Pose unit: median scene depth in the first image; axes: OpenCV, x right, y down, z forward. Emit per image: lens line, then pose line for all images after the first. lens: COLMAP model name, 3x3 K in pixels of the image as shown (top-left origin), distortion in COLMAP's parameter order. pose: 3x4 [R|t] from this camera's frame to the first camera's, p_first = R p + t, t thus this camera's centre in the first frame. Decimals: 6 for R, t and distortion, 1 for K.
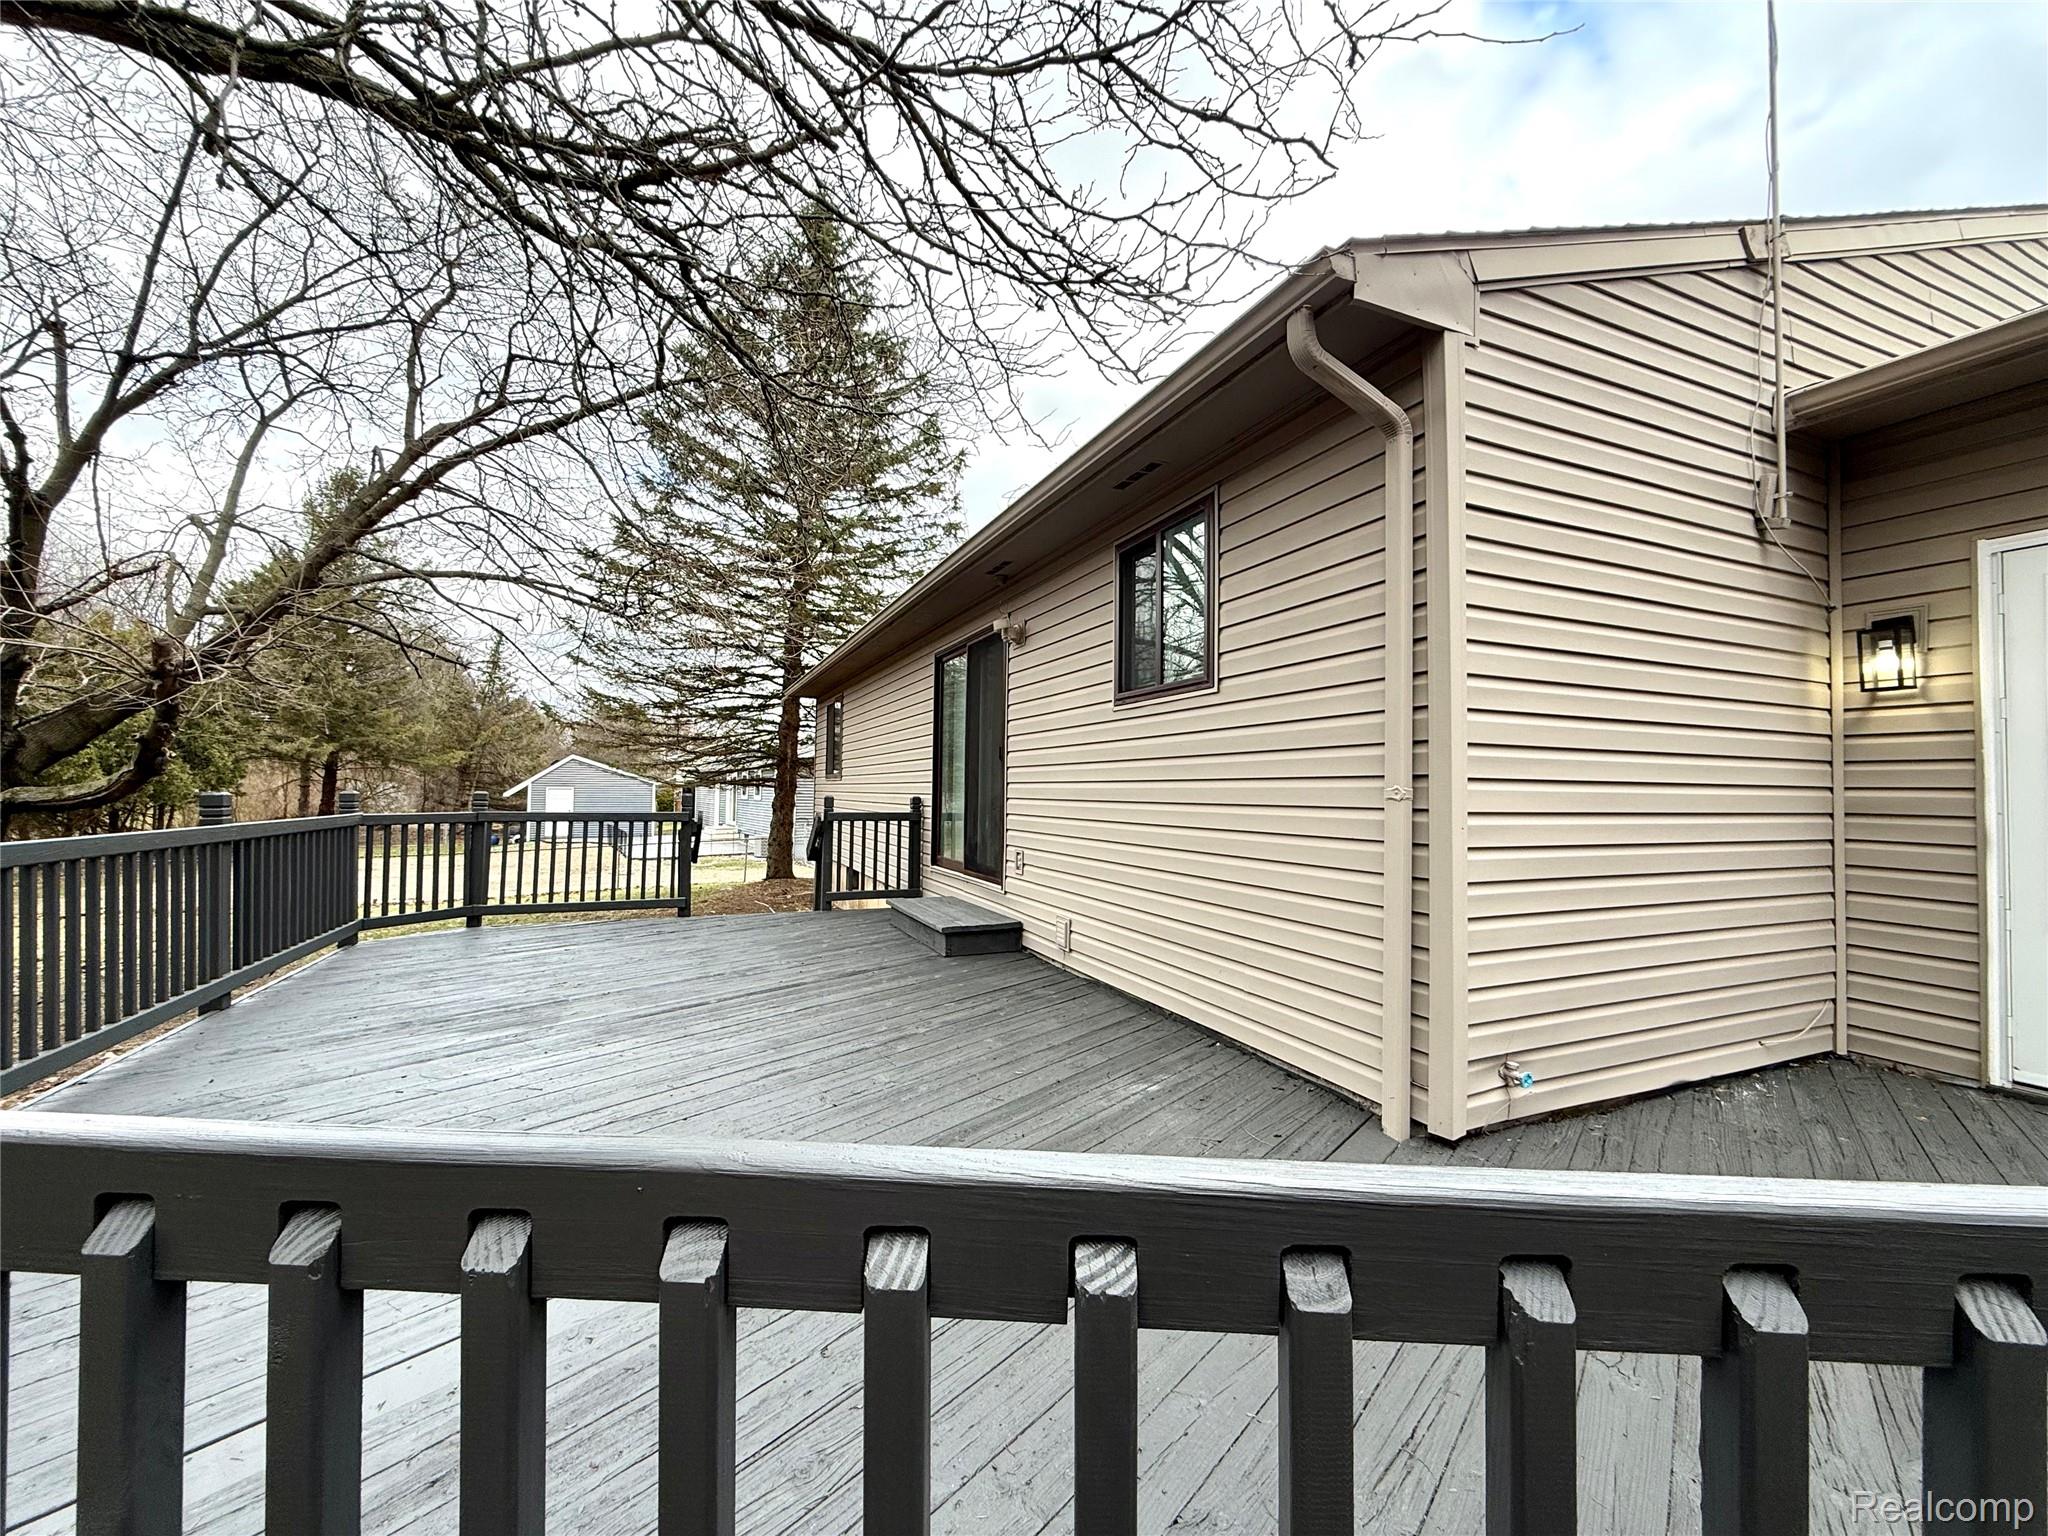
lens RADIAL K [[816.9, 0, 1014.3], [0, 816.9, 769.3], [0, 0, 1]] dist [0.002055, -0.001198]
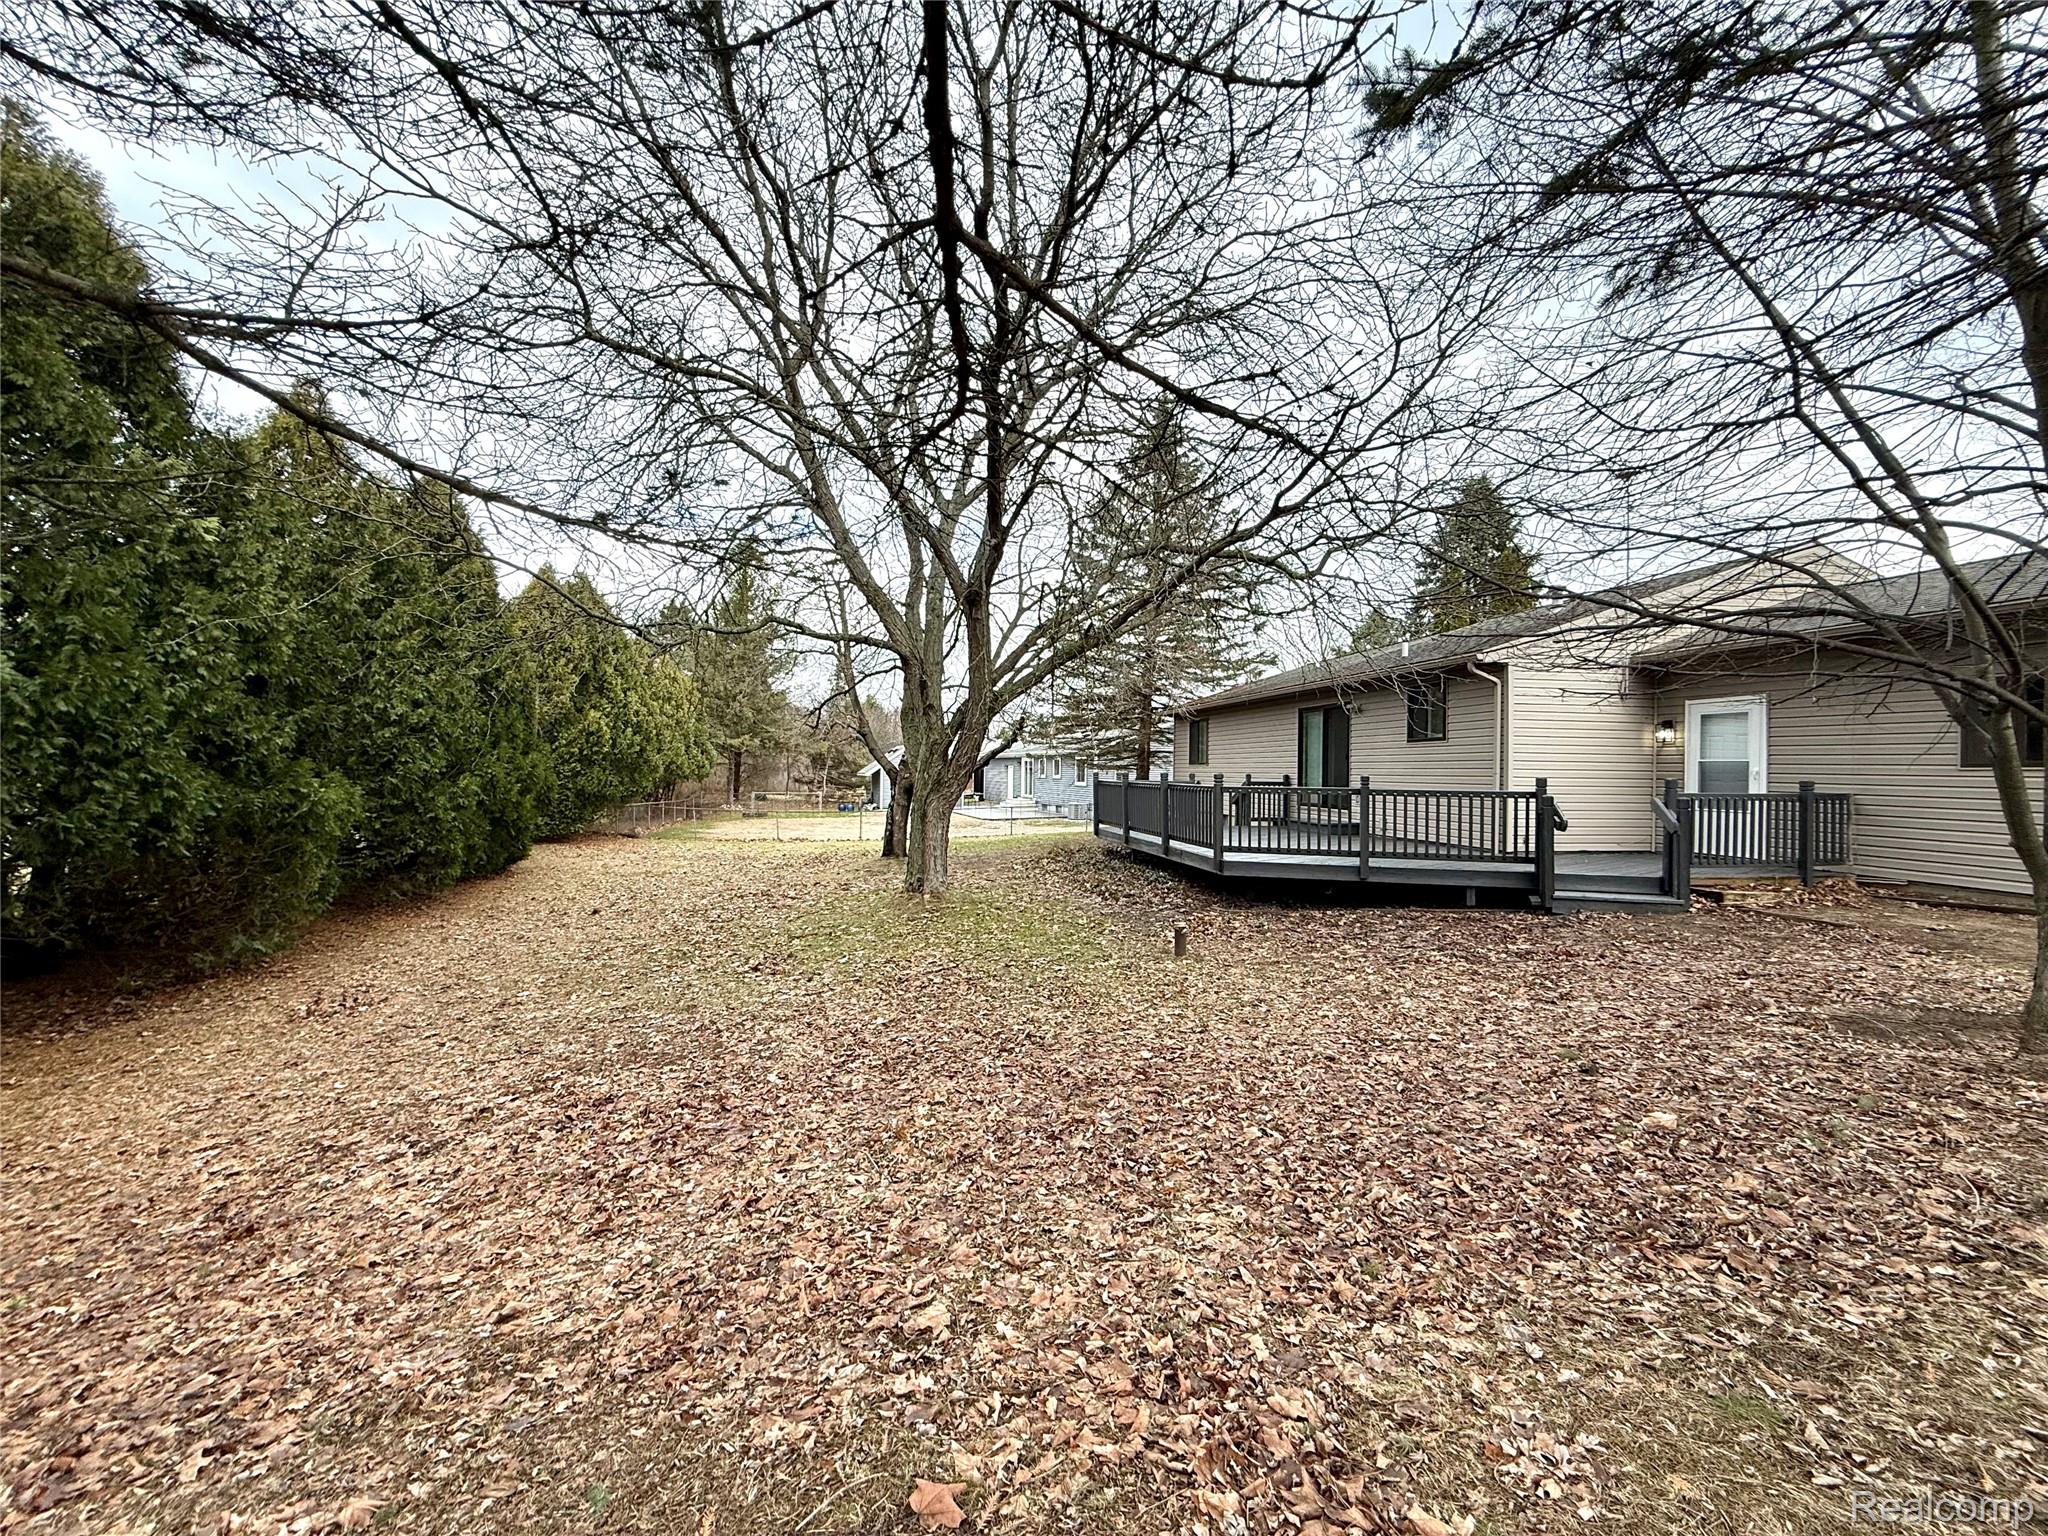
lens RADIAL K [[816.9, 0, 1007.0], [0, 816.9, 774.5], [0, 0, 1]] dist [0.002055, -0.001198]
pose [[0.975312, 0.001990, -0.220823, -0.380180], [0.004414, 0.999584, 0.028502, -0.032697], [0.220787, -0.028773, 0.974897, -1.315603]]
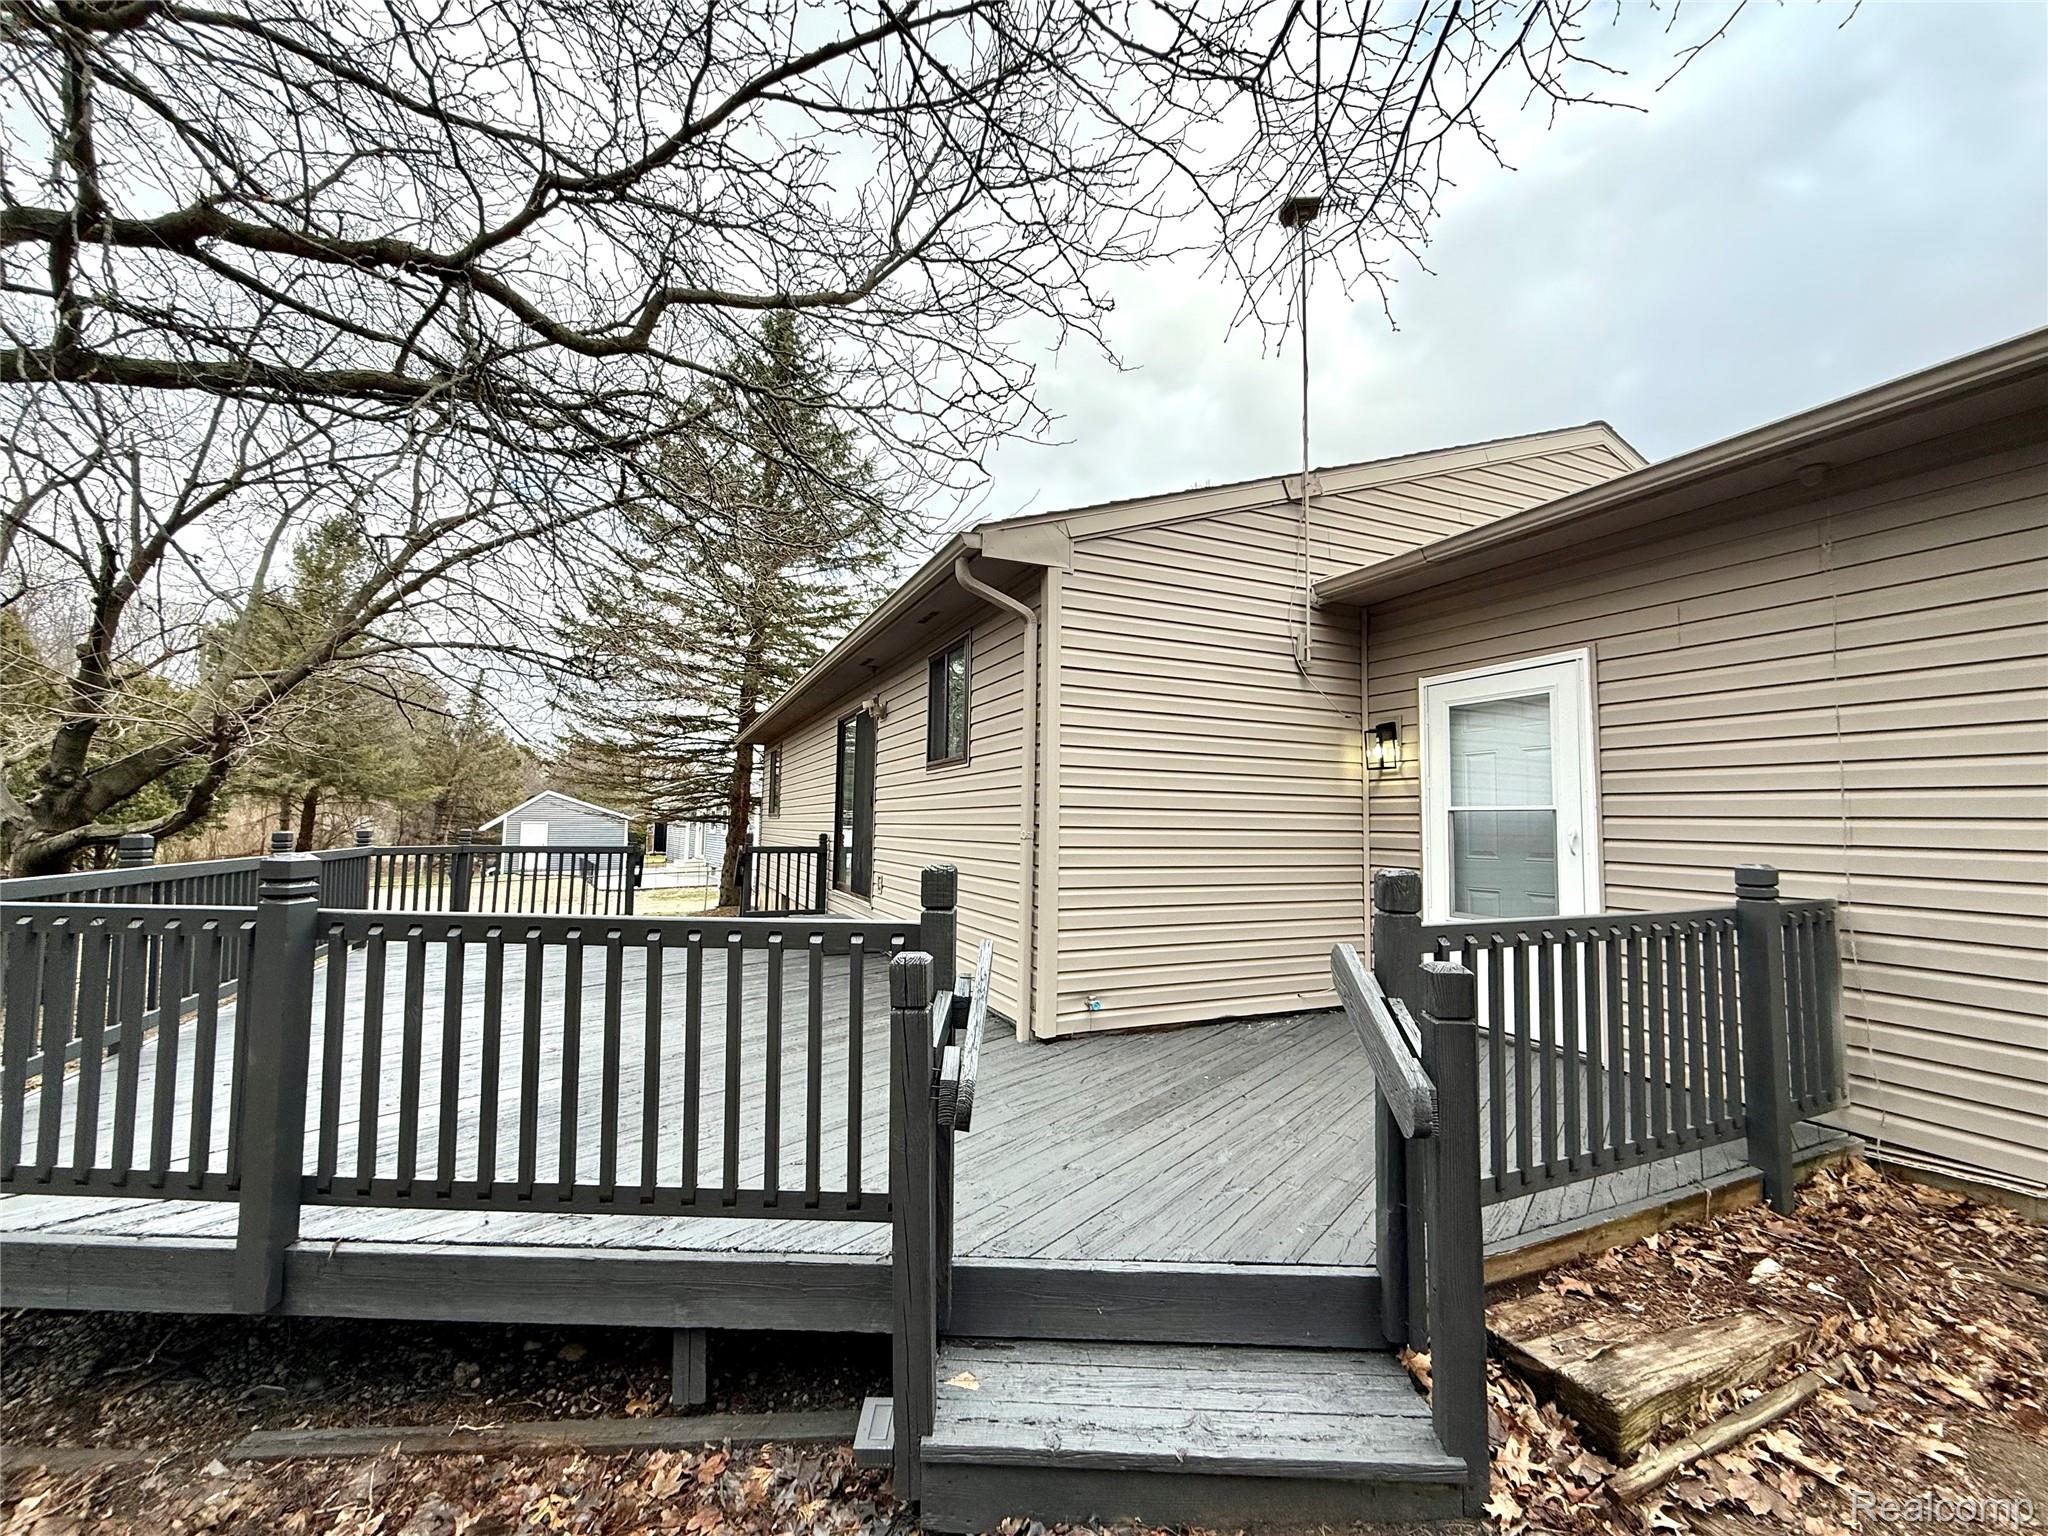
lens RADIAL K [[816.9, 0, 1019.5], [0, 816.9, 762.1], [0, 0, 1]] dist [0.002055, -0.001198]
pose [[0.999691, 0.003711, 0.024566, 0.150166], [-0.002477, 0.998744, -0.050053, -0.013312], [-0.024721, 0.049976, 0.998444, -0.249221]]
